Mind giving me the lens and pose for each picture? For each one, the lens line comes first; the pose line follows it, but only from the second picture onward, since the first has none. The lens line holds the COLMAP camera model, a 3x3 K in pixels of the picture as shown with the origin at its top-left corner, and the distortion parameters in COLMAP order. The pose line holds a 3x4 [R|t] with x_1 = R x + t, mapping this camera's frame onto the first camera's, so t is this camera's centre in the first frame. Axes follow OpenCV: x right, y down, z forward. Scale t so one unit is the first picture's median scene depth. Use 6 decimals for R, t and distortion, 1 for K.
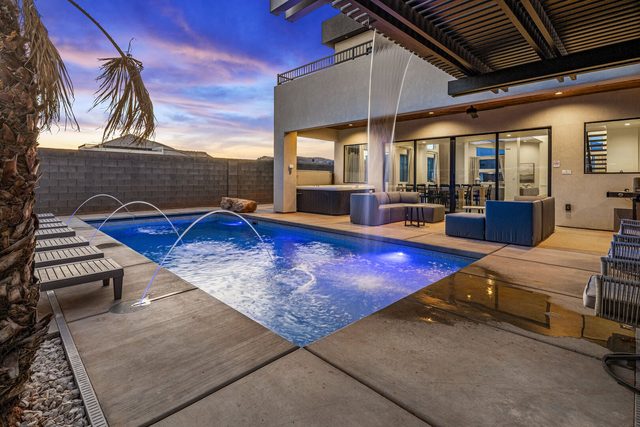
lens RADIAL K [[308.6, 0, 322.3], [0, 308.6, 180.1], [0, 0, 1]] dist [0.000768, 0.000190]
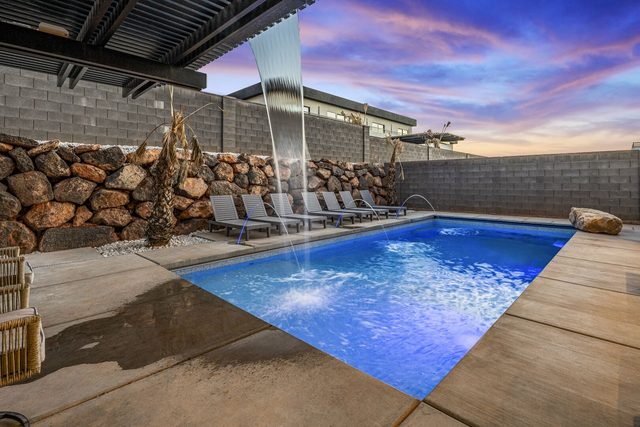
lens RADIAL K [[311.9, 0, 320.9], [0, 311.9, 177.8], [0, 0, 1]] dist [-0.001688, -0.000340]
pose [[0.013076, -0.022317, -0.999665, 0.386265], [0.002528, 0.999748, -0.022286, 0.001380], [0.999911, -0.002236, 0.013129, 0.389042]]
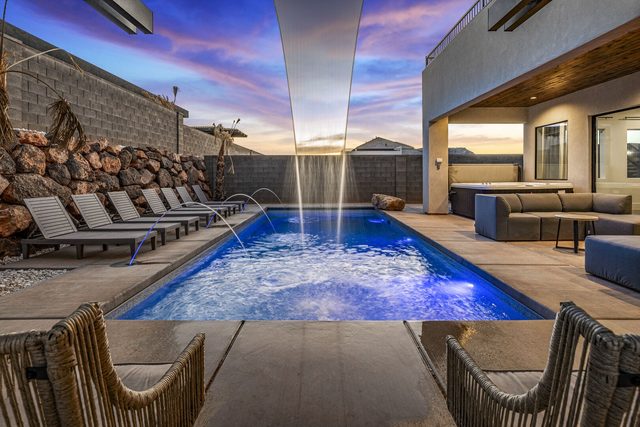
lens RADIAL K [[311.9, 0, 320.9], [0, 311.9, 177.8], [0, 0, 1]] dist [-0.001688, -0.000340]
pose [[0.702125, -0.005914, -0.712029, 0.274190], [0.008943, 0.999960, 0.000514, 0.000617], [0.711997, -0.006728, 0.702150, 0.156079]]
